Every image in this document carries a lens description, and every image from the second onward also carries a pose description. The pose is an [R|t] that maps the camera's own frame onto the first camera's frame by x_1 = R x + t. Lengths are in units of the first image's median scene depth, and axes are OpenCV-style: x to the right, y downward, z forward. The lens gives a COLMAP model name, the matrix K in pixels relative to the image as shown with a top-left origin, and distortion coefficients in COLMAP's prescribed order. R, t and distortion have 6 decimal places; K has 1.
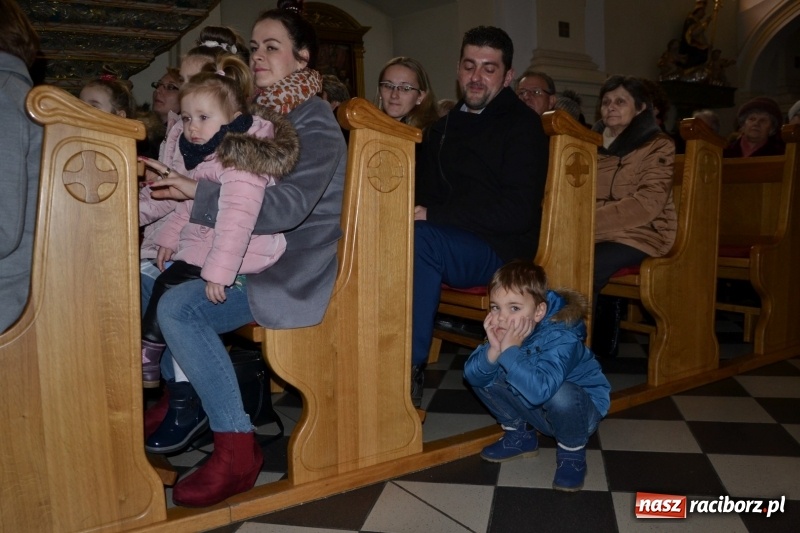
lens RADIAL K [[690.2, 0, 408.1], [0, 690.2, 252.0], [0, 0, 1]] dist [-0.035939, -0.009594]
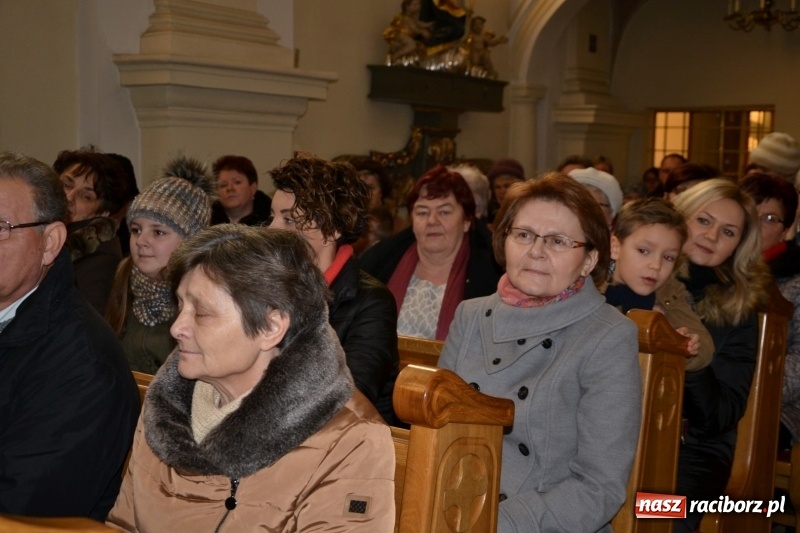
lens RADIAL K [[1062.5, 0, 400.0], [0, 1062.5, 266.5], [0, 0, 1]] dist [-0.008577, 0.013361]
pose [[0.936070, 0.017543, 0.351377, 0.075710], [-0.017240, 0.999843, -0.003993, -0.089006], [-0.351392, -0.002320, 0.936226, 0.180042]]
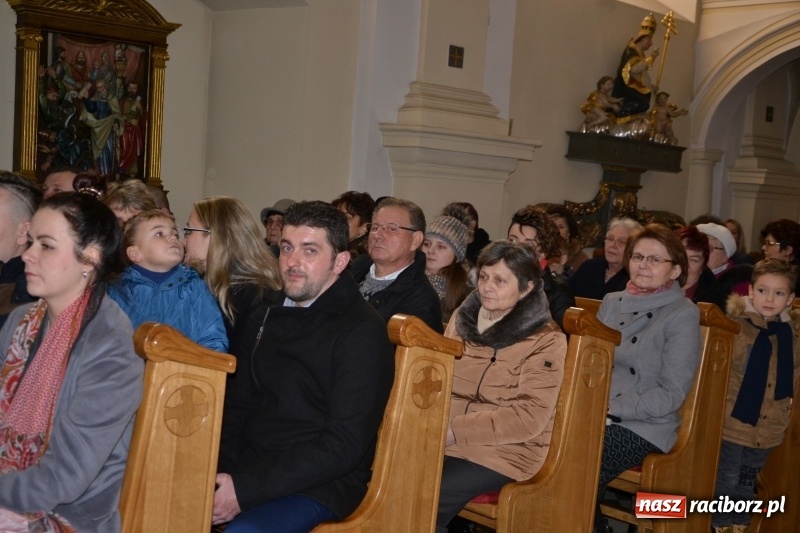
lens RADIAL K [[1062.5, 0, 400.0], [0, 1062.5, 266.5], [0, 0, 1]] dist [-0.008577, 0.013361]
pose [[0.980401, 0.087066, 0.176731, -0.005545], [-0.082459, 0.996039, -0.033263, -0.066663], [-0.178928, 0.018038, 0.983697, -0.068587]]
